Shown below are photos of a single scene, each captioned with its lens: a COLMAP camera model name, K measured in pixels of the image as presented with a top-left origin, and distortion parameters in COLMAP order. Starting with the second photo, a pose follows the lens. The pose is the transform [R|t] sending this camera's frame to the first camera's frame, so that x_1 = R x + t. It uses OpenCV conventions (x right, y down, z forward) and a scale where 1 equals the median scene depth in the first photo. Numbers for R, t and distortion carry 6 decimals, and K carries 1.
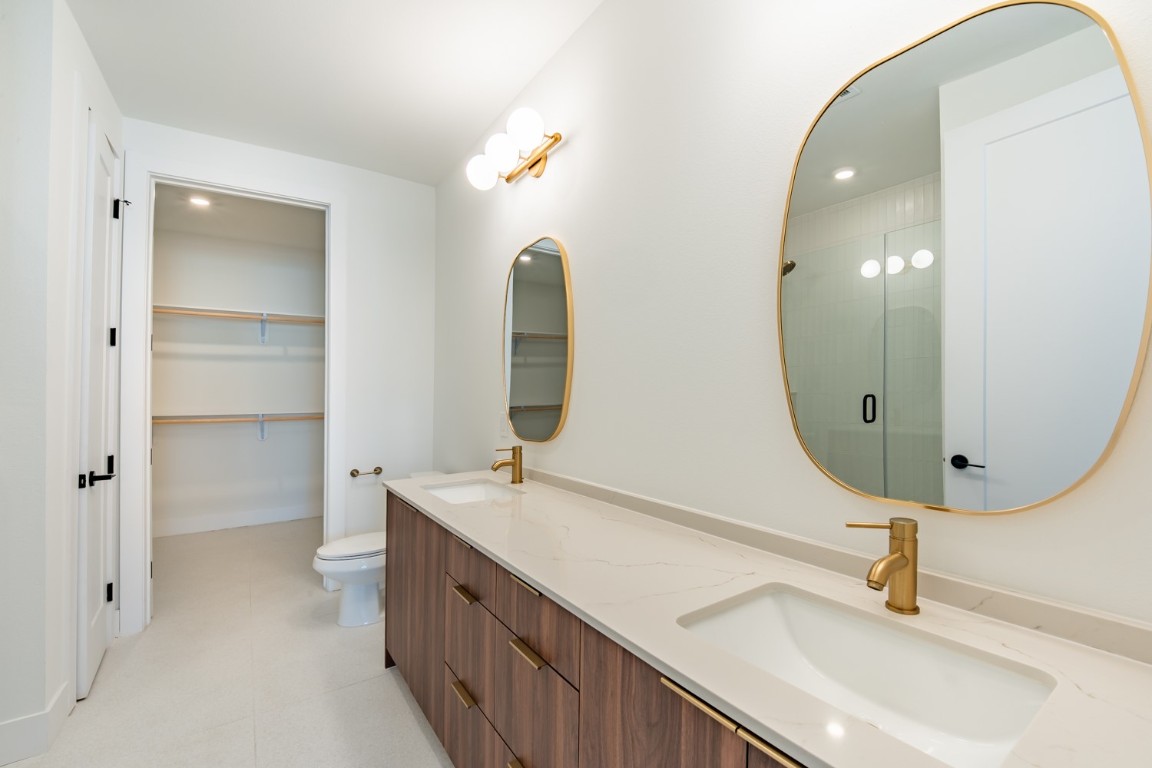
lens RADIAL K [[484.3, 0, 577.7], [0, 484.3, 377.0], [0, 0, 1]] dist [0.000229, -0.000369]
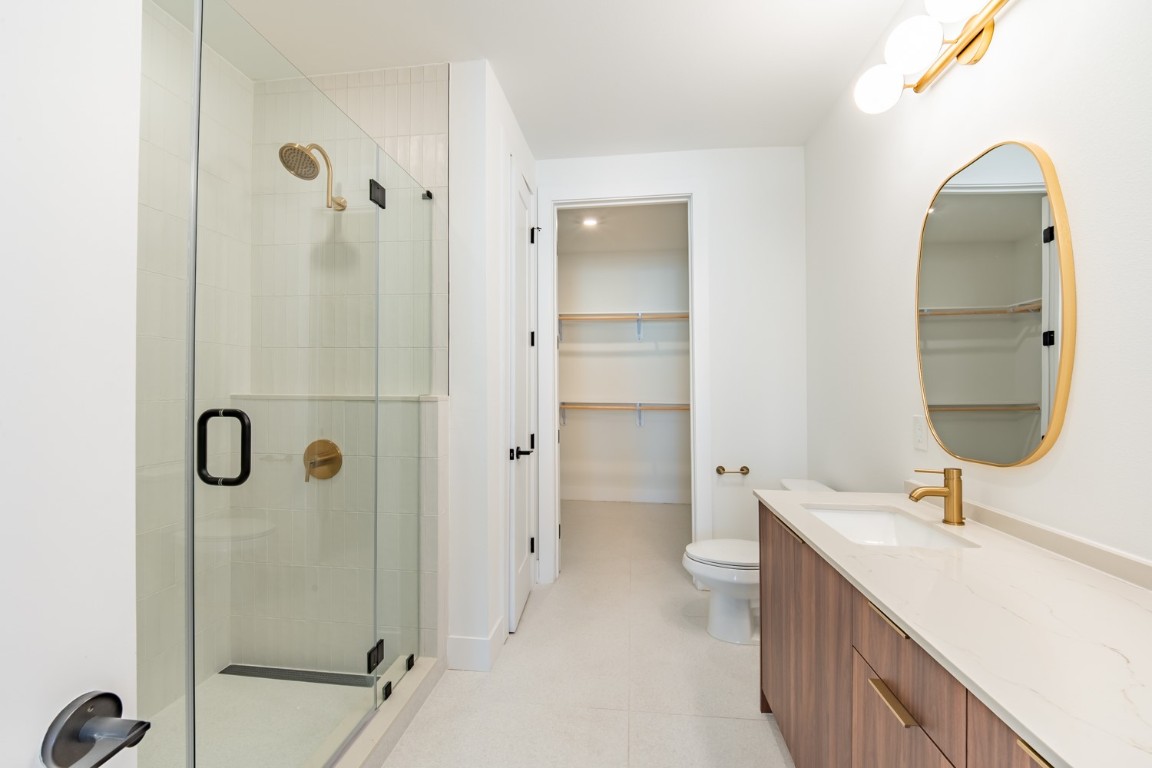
lens RADIAL K [[466.4, 0, 576.5], [0, 466.4, 366.5], [0, 0, 1]] dist [-0.016436, -0.000218]
pose [[0.752002, -0.020145, -0.658853, -0.082607], [0.018095, 0.999787, -0.009916, -0.001071], [0.658913, -0.004465, 0.752206, 0.156699]]
